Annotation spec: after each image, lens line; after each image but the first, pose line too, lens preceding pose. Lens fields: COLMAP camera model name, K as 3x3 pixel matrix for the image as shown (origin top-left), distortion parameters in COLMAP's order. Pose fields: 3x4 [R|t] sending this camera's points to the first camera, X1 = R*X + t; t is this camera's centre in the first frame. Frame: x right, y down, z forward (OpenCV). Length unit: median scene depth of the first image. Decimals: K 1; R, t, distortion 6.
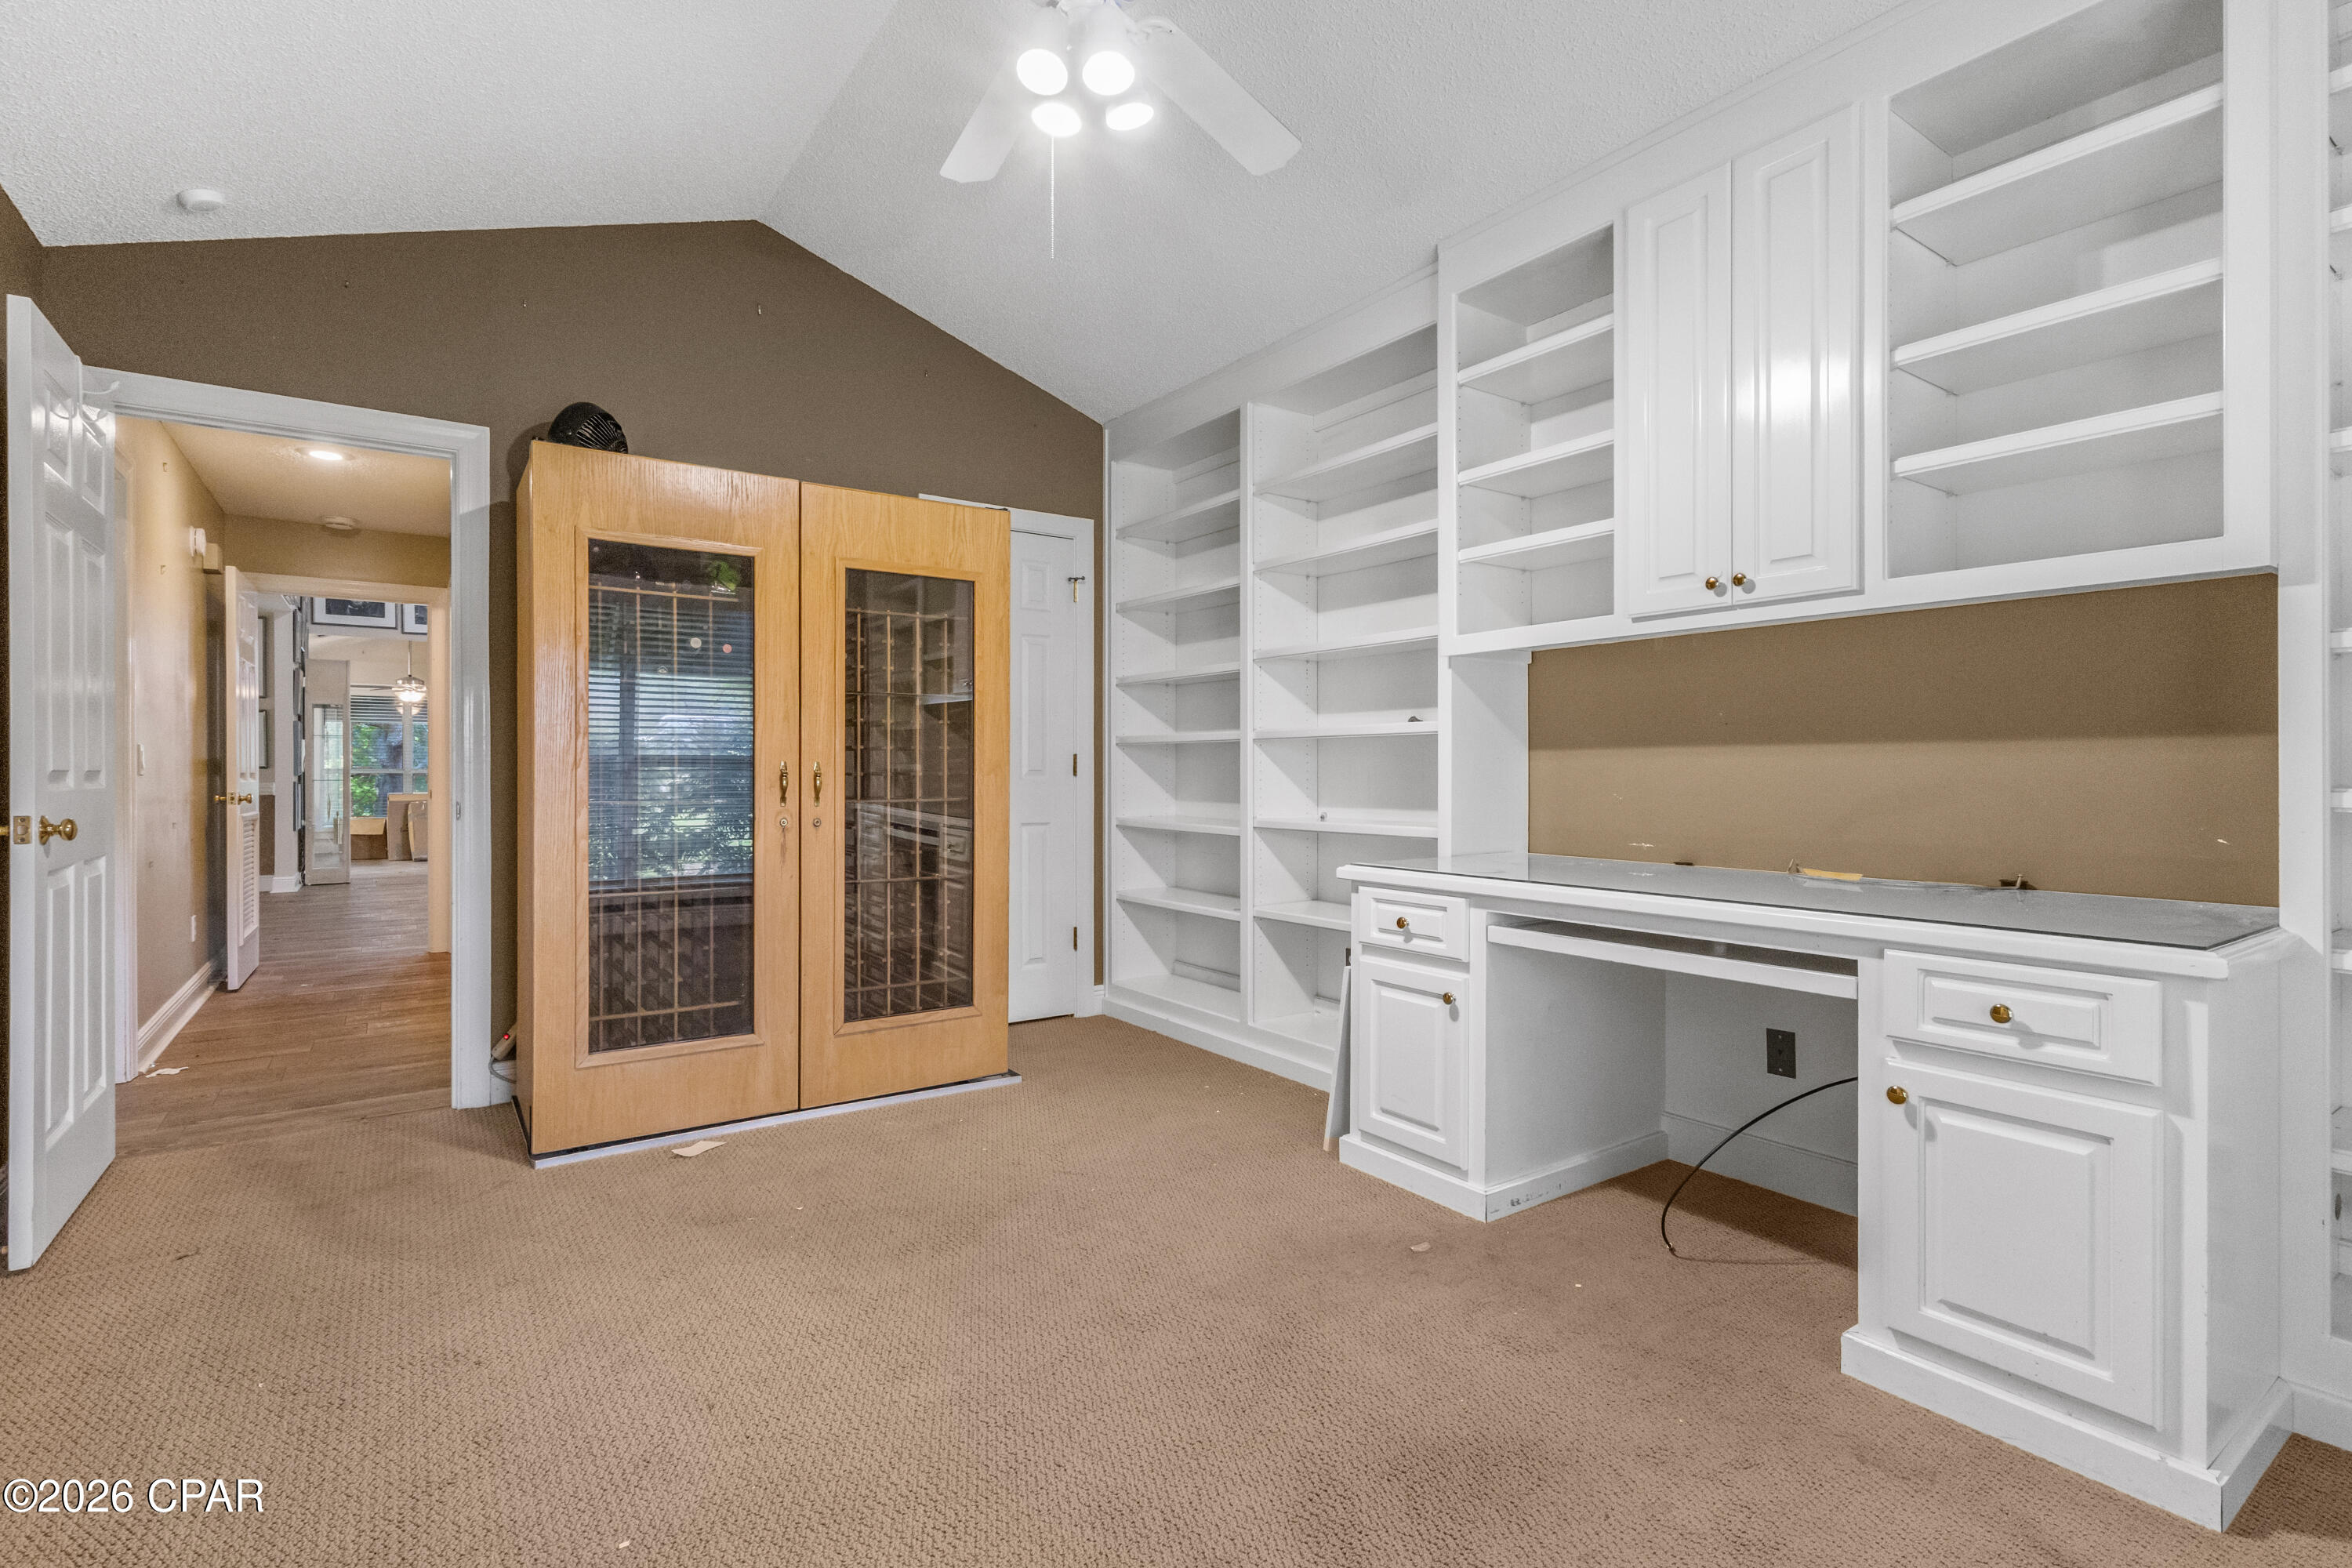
lens RADIAL K [[1091.5, 0, 1176.0], [0, 1091.5, 784.0], [0, 0, 1]] dist [0.002063, 0.000217]
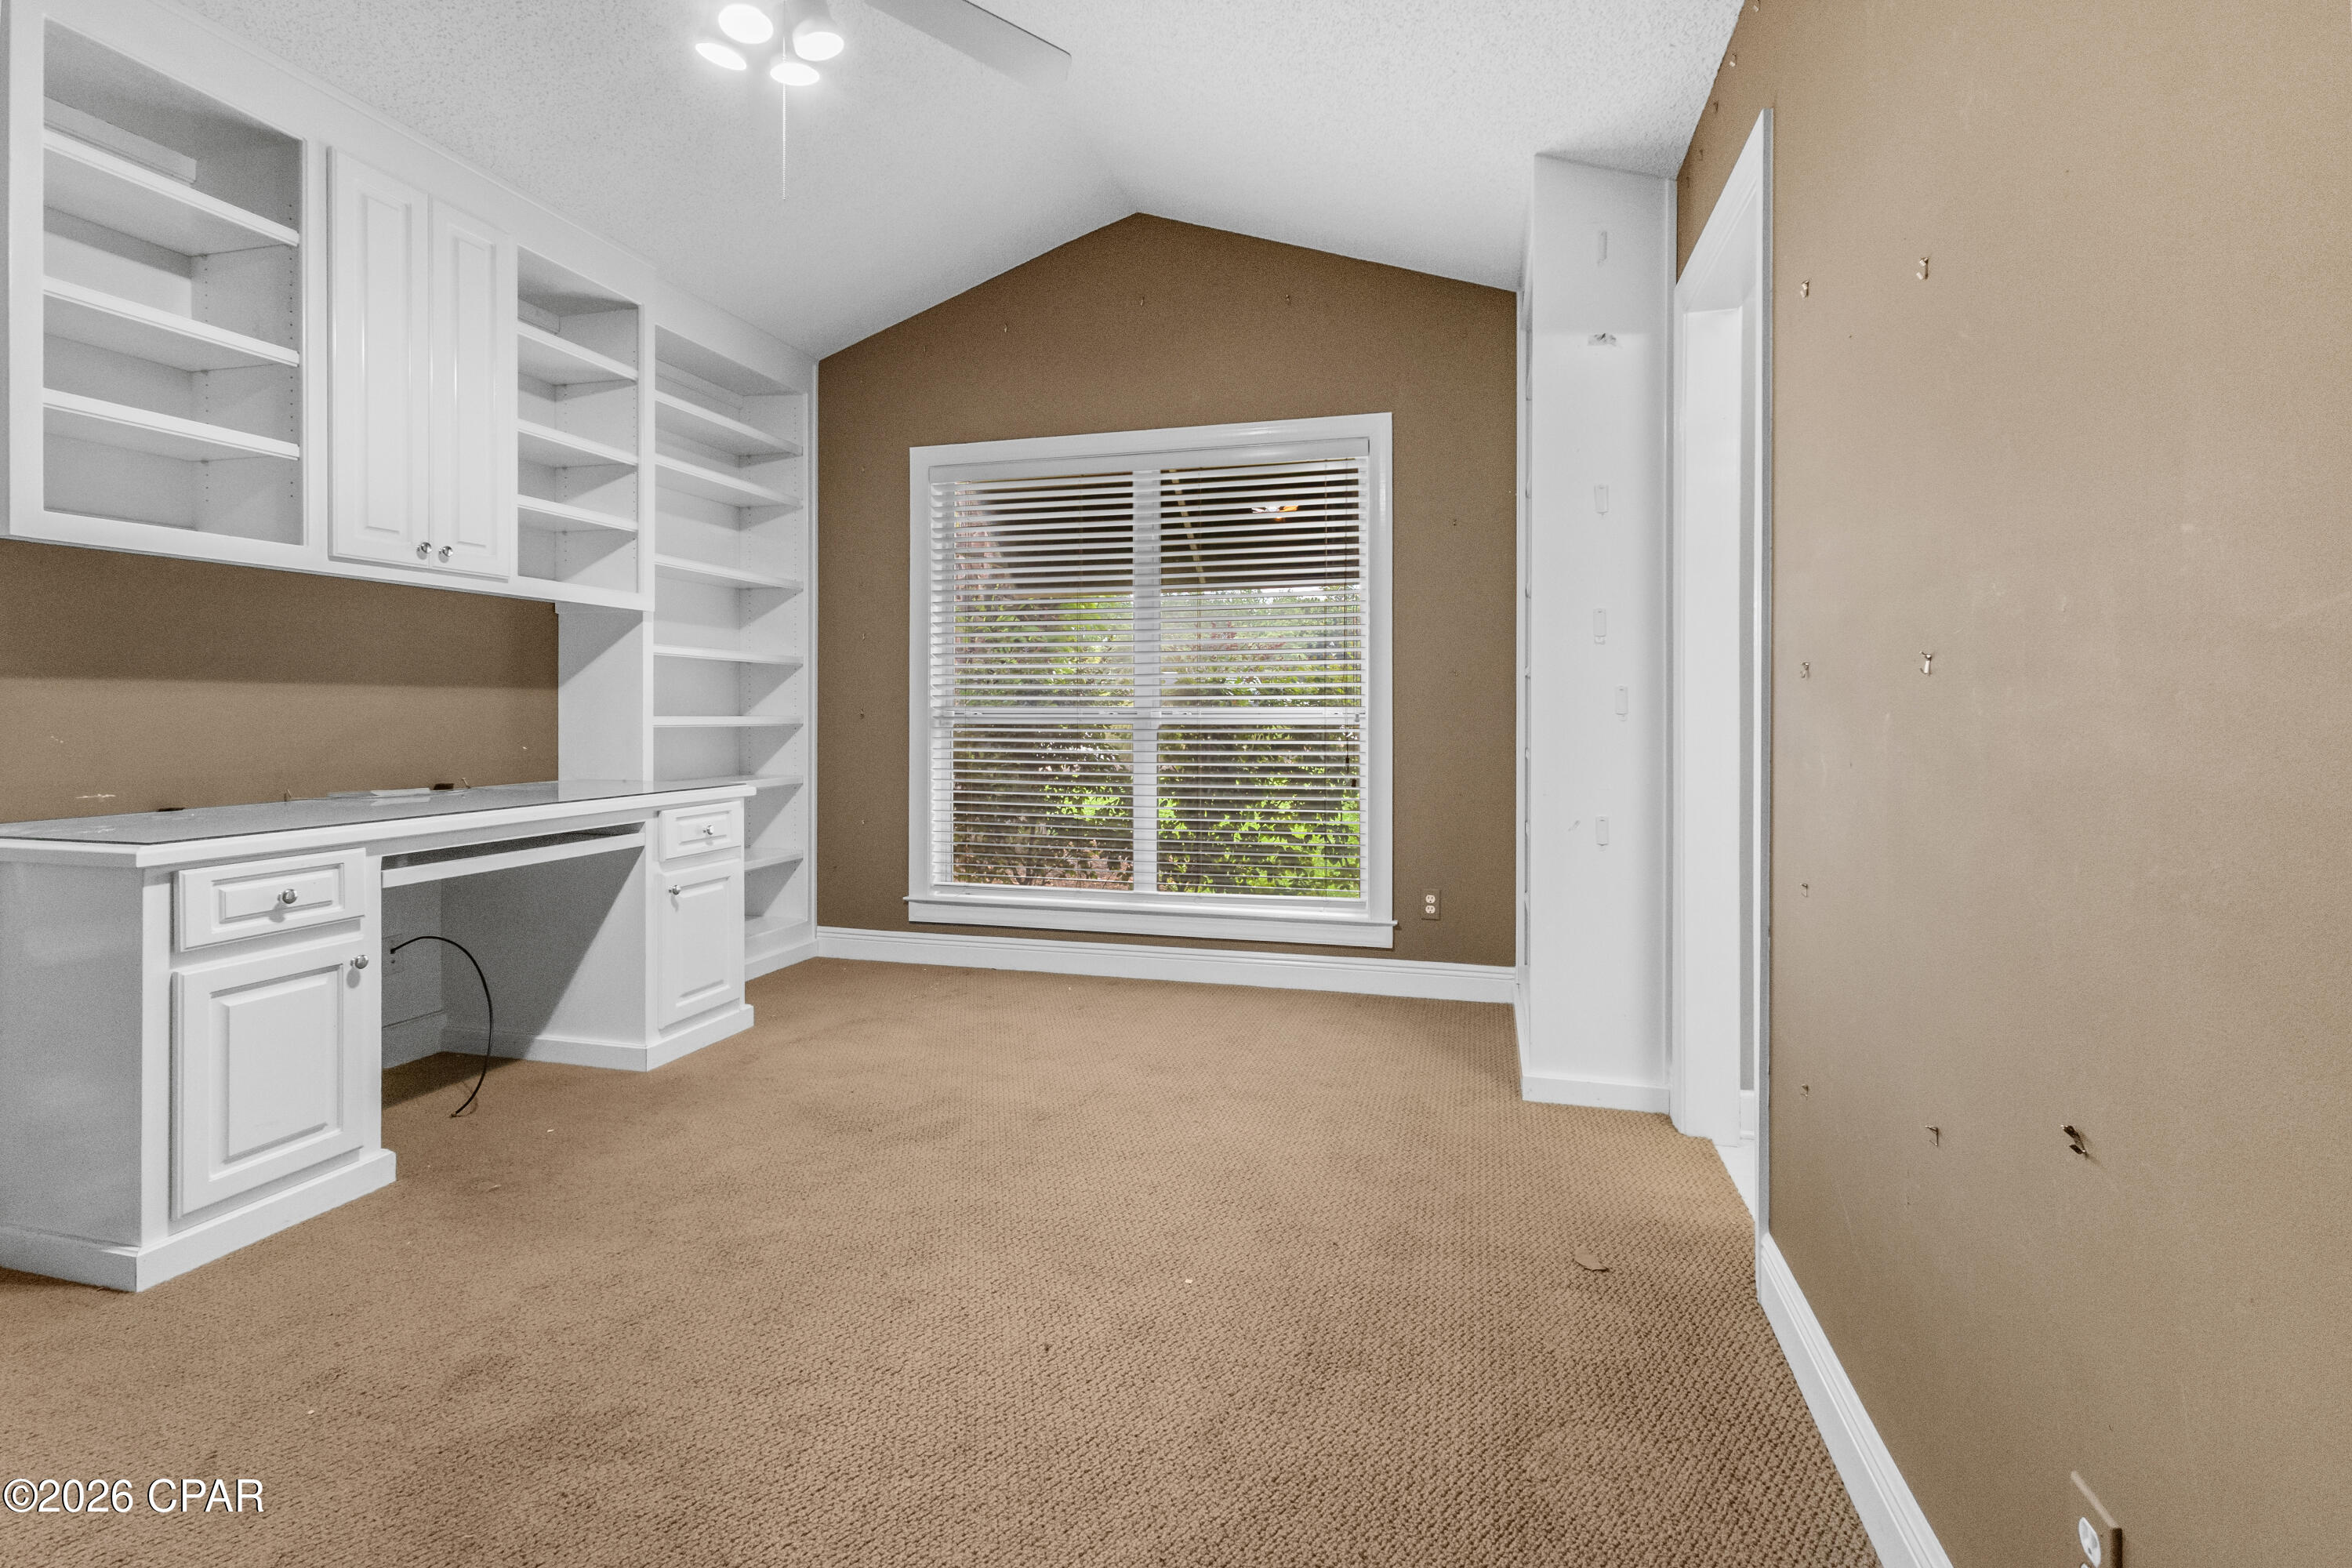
lens RADIAL K [[1203.6, 0, 1176.0], [0, 1203.6, 784.0], [0, 0, 1]] dist [0.000386, -0.000064]
pose [[-0.654762, -0.043789, 0.754566, -0.980120], [0.009375, 0.997773, 0.066038, -0.007961], [-0.755777, 0.050313, -0.652893, 1.199811]]
